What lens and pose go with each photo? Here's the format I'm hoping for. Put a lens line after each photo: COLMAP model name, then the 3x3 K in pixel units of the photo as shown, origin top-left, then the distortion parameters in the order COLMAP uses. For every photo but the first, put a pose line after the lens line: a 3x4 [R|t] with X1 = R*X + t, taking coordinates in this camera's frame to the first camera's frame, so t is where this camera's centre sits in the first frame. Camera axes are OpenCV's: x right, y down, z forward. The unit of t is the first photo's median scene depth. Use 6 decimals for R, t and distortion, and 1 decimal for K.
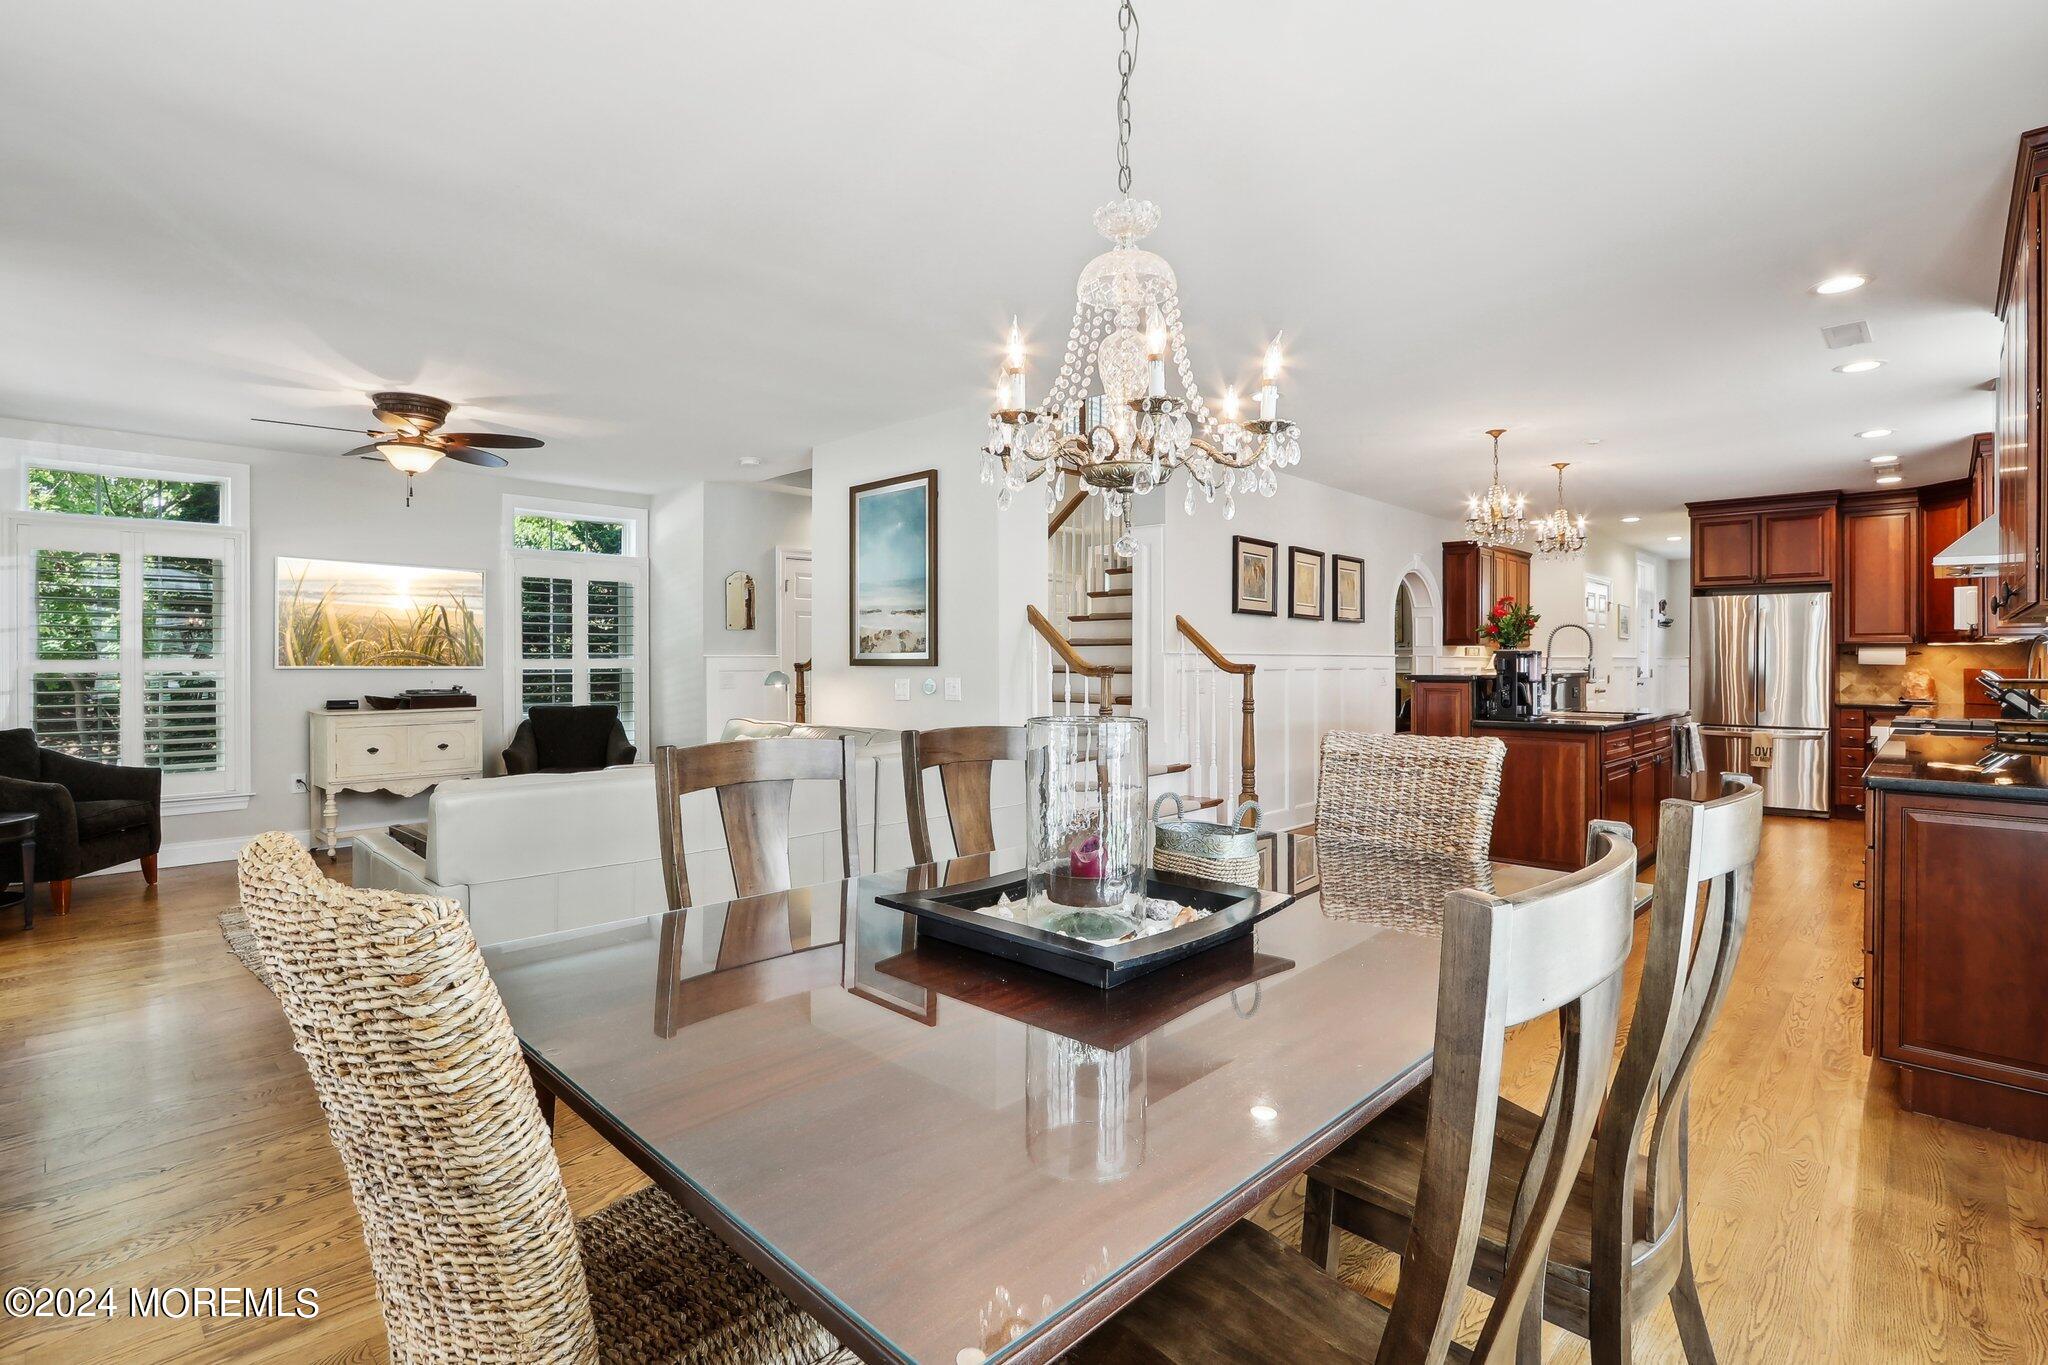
lens RADIAL K [[952.2, 0, 1025.6], [0, 952.2, 670.9], [0, 0, 1]] dist [-0.020530, 0.002355]
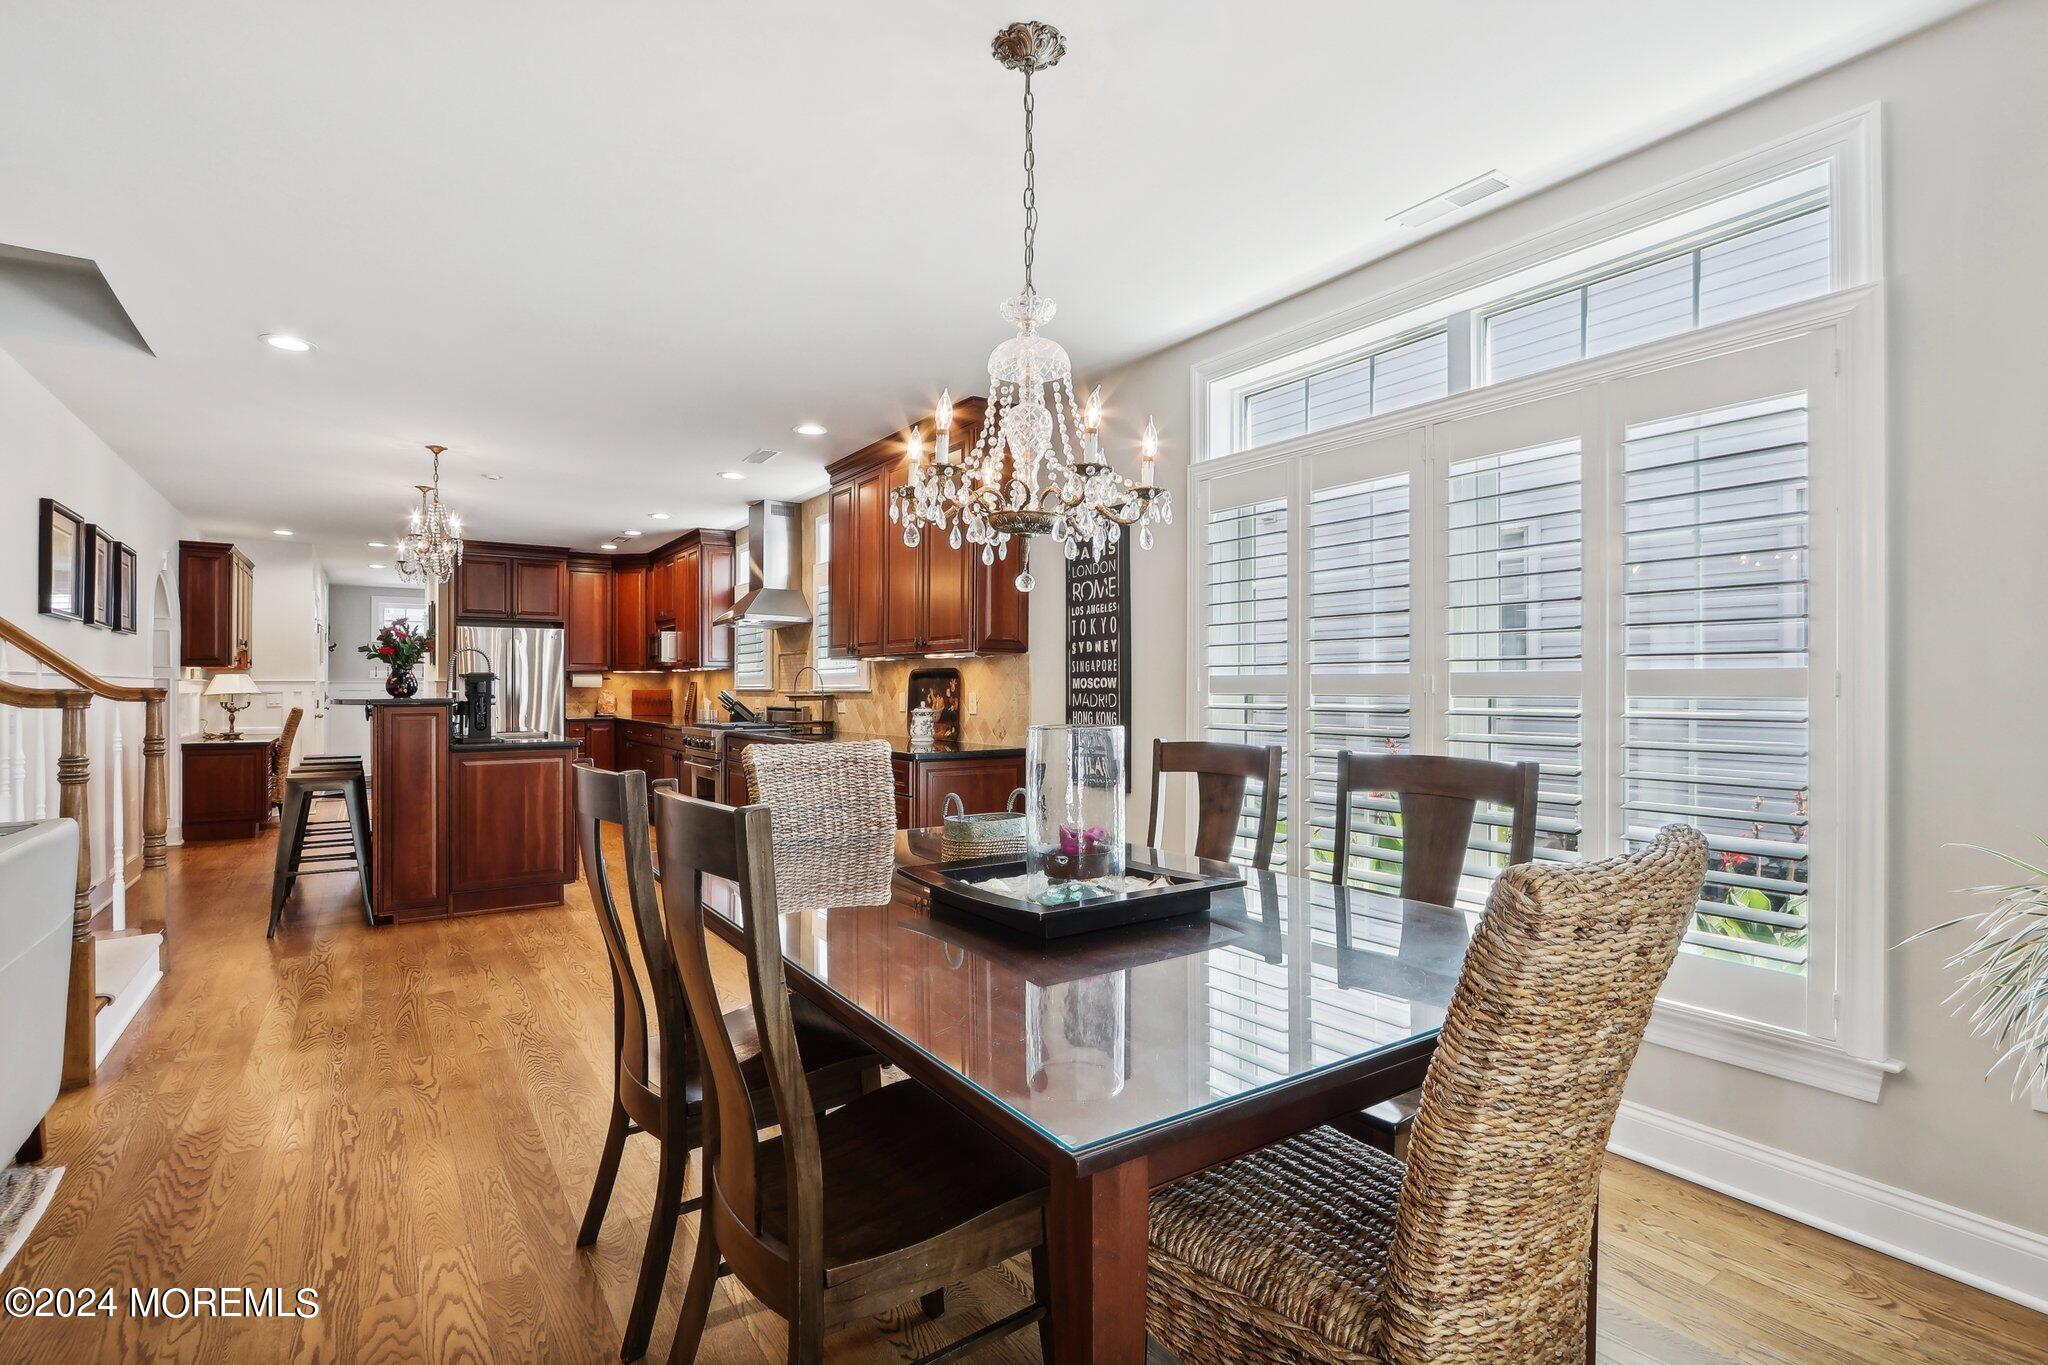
lens RADIAL K [[952.2, 0, 1002.3], [0, 952.2, 686.5], [0, 0, 1]] dist [-0.020530, 0.002355]
pose [[0.209865, -0.001343, 0.977730, -0.245489], [0.010925, 0.999940, -0.000972, -0.000356], [-0.977669, 0.010885, 0.209867, 0.170408]]
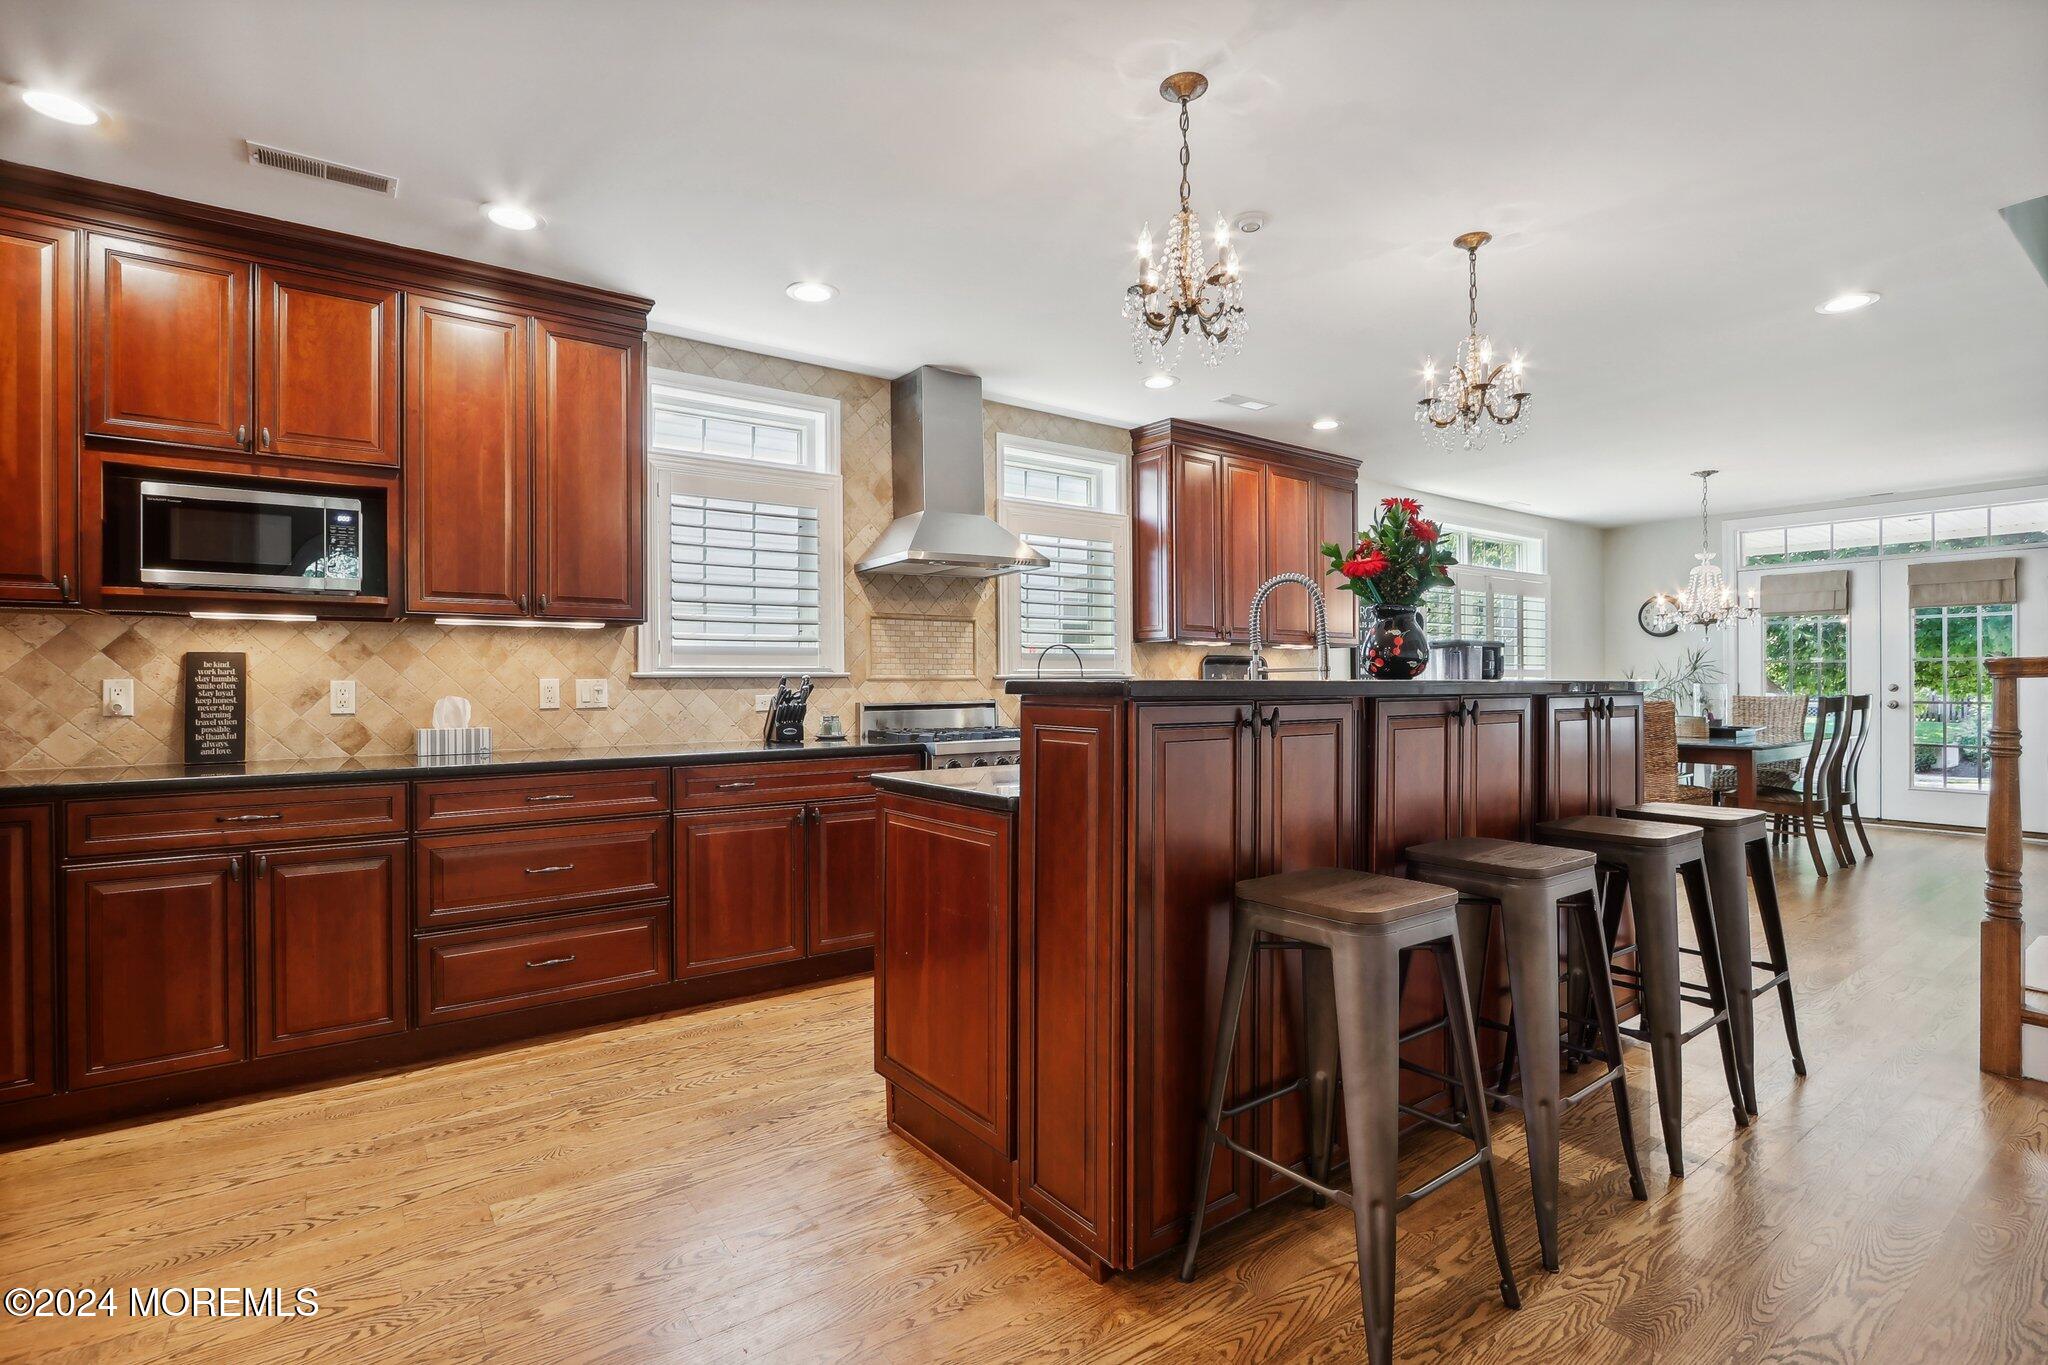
lens RADIAL K [[952.2, 0, 1008.2], [0, 952.2, 684.8], [0, 0, 1]] dist [-0.020530, 0.002355]
pose [[-0.984452, 0.003057, 0.175627, 0.499718], [0.005113, 0.999924, 0.011257, -0.000803], [-0.175579, 0.011980, -0.984392, 1.183179]]
